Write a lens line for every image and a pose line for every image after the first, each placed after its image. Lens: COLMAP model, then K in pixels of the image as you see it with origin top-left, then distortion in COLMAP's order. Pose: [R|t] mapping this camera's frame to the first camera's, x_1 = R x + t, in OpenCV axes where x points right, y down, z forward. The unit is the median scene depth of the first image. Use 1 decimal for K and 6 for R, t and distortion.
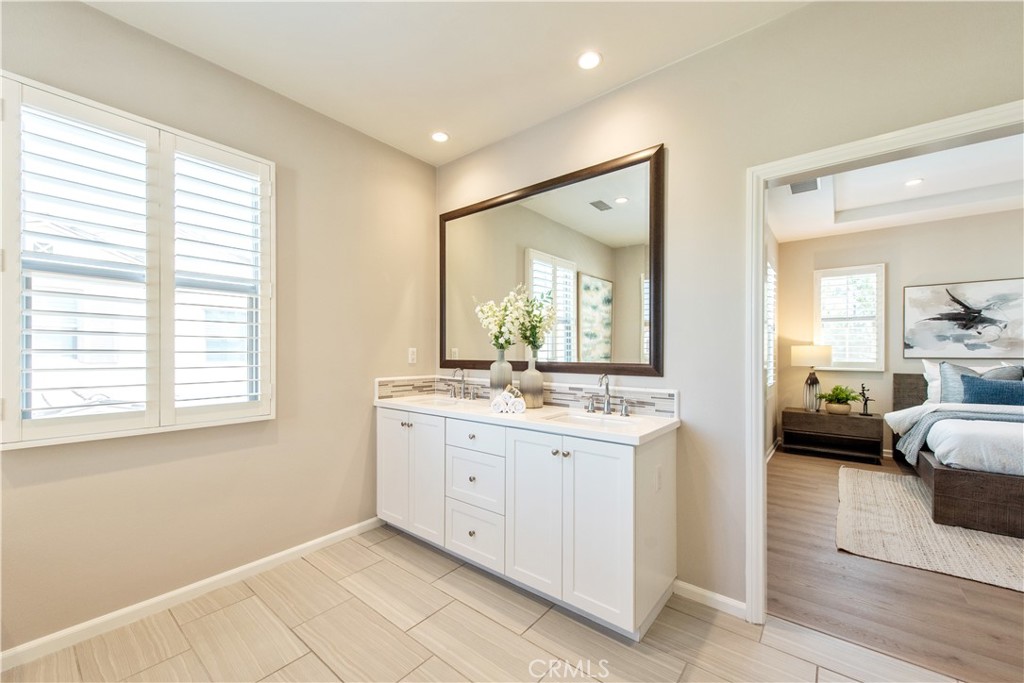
lens RADIAL K [[405.6, 0, 511.4], [0, 405.6, 352.0], [0, 0, 1]] dist [0.009258, -0.000259]
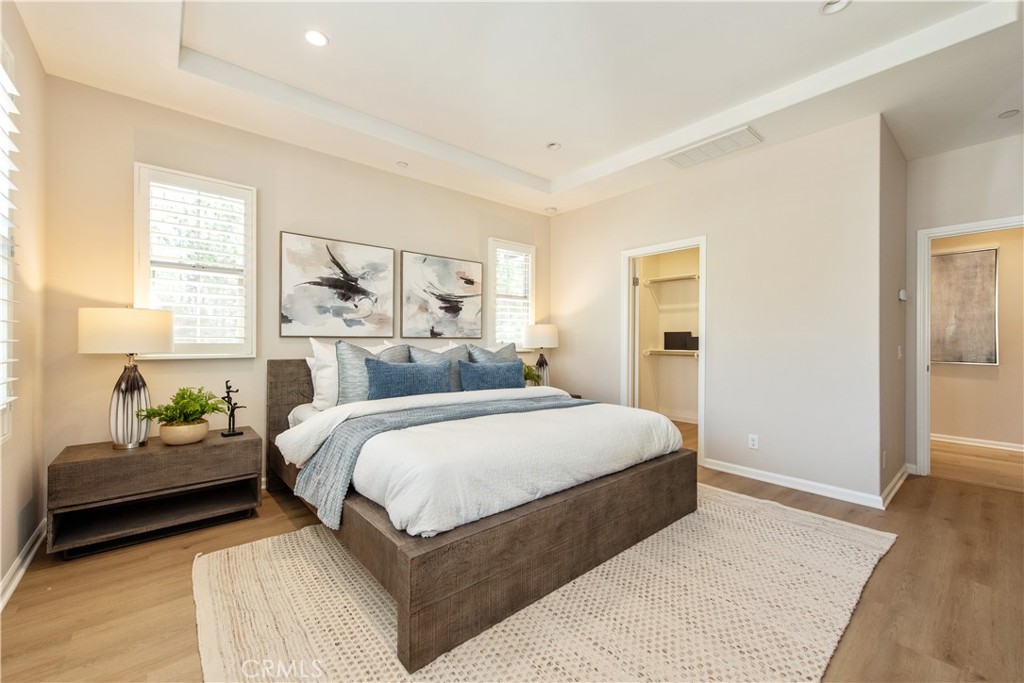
lens RADIAL K [[403.7, 0, 518.3], [0, 403.7, 342.5], [0, 0, 1]] dist [-0.000638, -0.000224]
pose [[0.172375, -0.002221, 0.985029, 0.377687], [-0.006808, 0.999971, 0.003447, 0.019747], [-0.985008, -0.007301, 0.172355, 0.507347]]
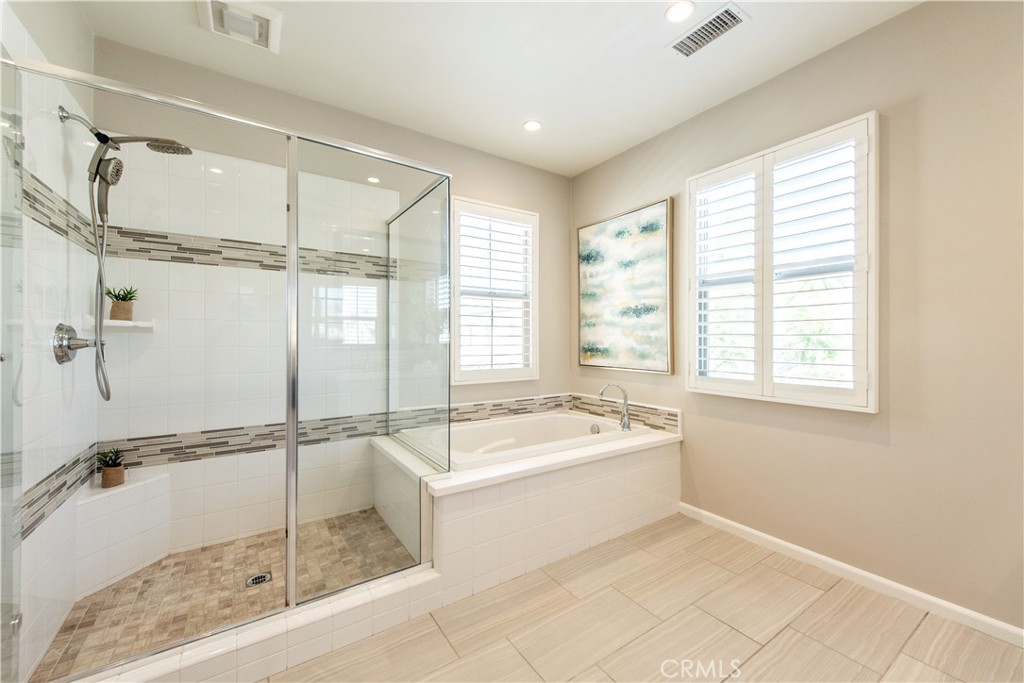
lens RADIAL K [[403.7, 0, 518.3], [0, 403.7, 342.5], [0, 0, 1]] dist [-0.000638, -0.000224]
pose [[-0.287293, -0.000732, -0.957842, 2.154839], [-0.009273, 0.999955, 0.002017, 0.109151], [0.957798, 0.009461, -0.287287, 2.660062]]
